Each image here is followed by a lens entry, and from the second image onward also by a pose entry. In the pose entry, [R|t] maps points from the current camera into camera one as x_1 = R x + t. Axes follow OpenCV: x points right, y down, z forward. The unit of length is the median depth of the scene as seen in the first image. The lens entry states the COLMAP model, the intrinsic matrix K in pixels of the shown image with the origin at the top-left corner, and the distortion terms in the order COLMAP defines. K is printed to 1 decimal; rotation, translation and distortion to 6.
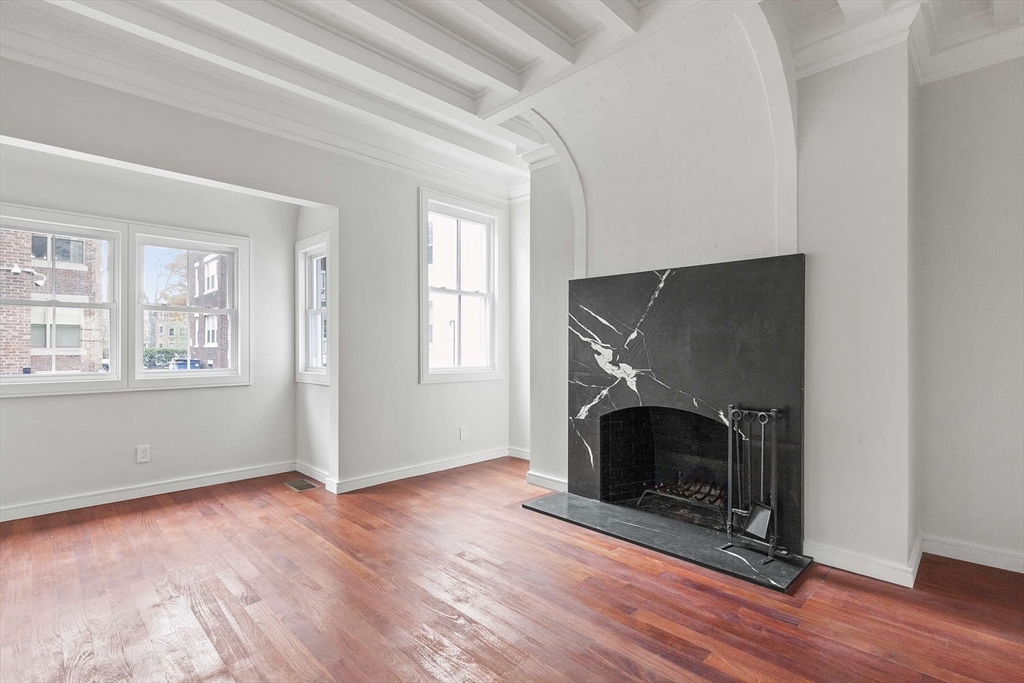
lens RADIAL K [[484.9, 0, 521.5], [0, 484.9, 349.7], [0, 0, 1]] dist [-0.001611, -0.000208]
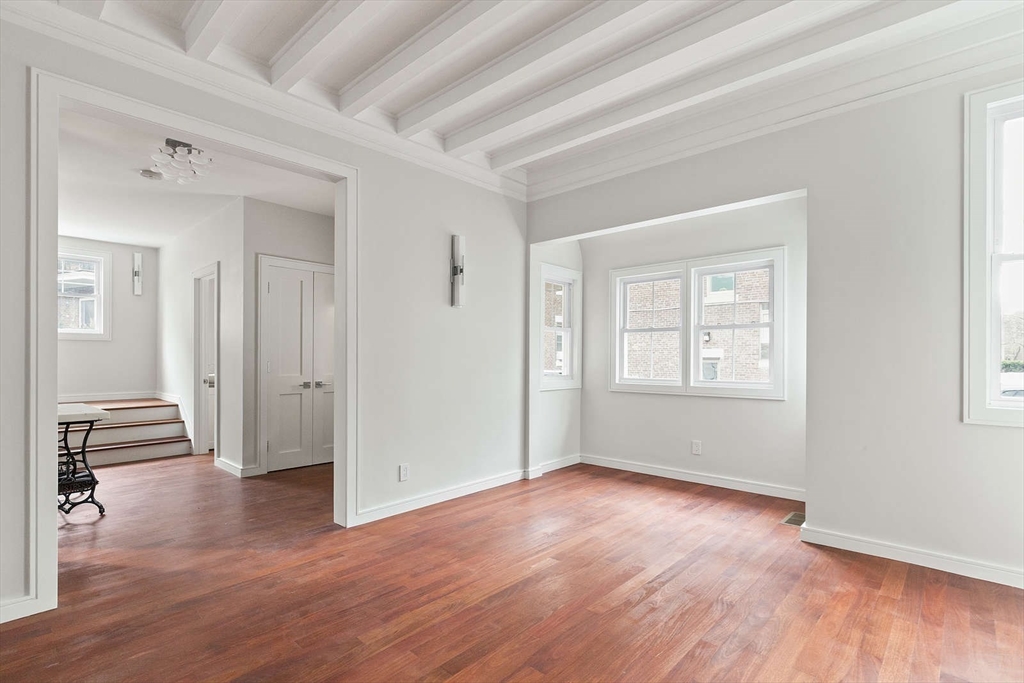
lens RADIAL K [[490.5, 0, 514.4], [0, 490.5, 359.2], [0, 0, 1]] dist [-0.000792, 0.000101]
pose [[0.033987, 0.001517, -0.999421, 0.469561], [-0.007485, 0.999971, 0.001263, -0.005797], [0.999394, 0.007438, 0.033997, 0.531499]]
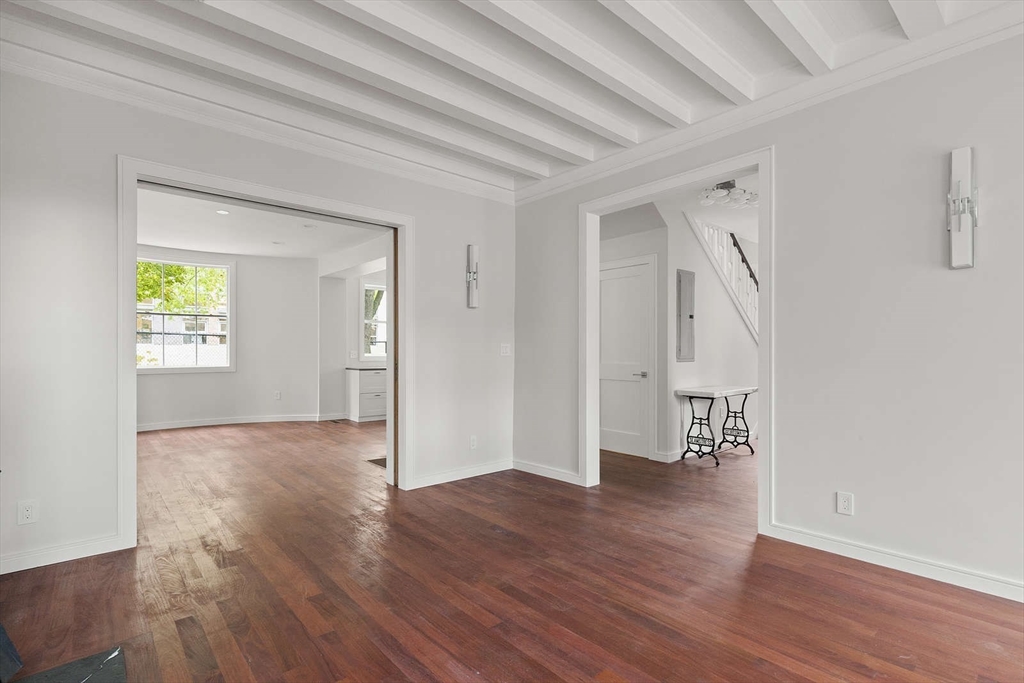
lens RADIAL K [[484.9, 0, 521.5], [0, 484.9, 349.7], [0, 0, 1]] dist [-0.001611, -0.000208]
pose [[-0.998180, -0.000738, 0.060295, -0.129571], [-0.000786, 0.999999, -0.000761, -0.011167], [-0.060295, -0.000807, -0.998180, 1.179549]]
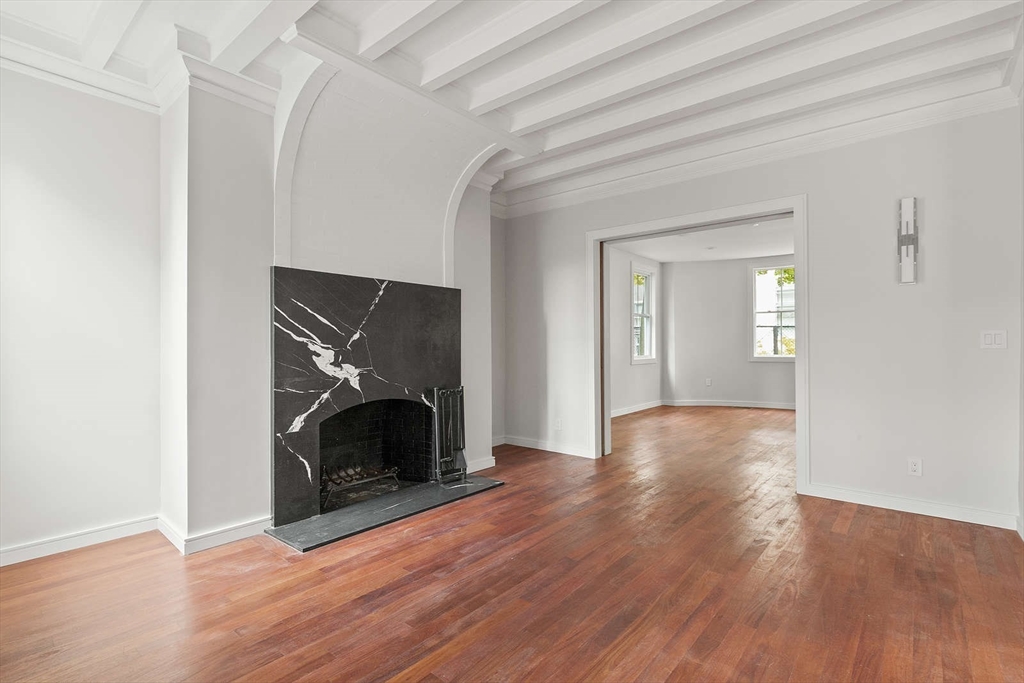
lens RADIAL K [[484.9, 0, 521.5], [0, 484.9, 349.7], [0, 0, 1]] dist [-0.001611, -0.000208]
pose [[-0.097590, -0.010670, 0.995169, -0.816331], [0.008015, 0.999902, 0.011507, -0.009565], [-0.995194, 0.009099, -0.097495, 0.728680]]
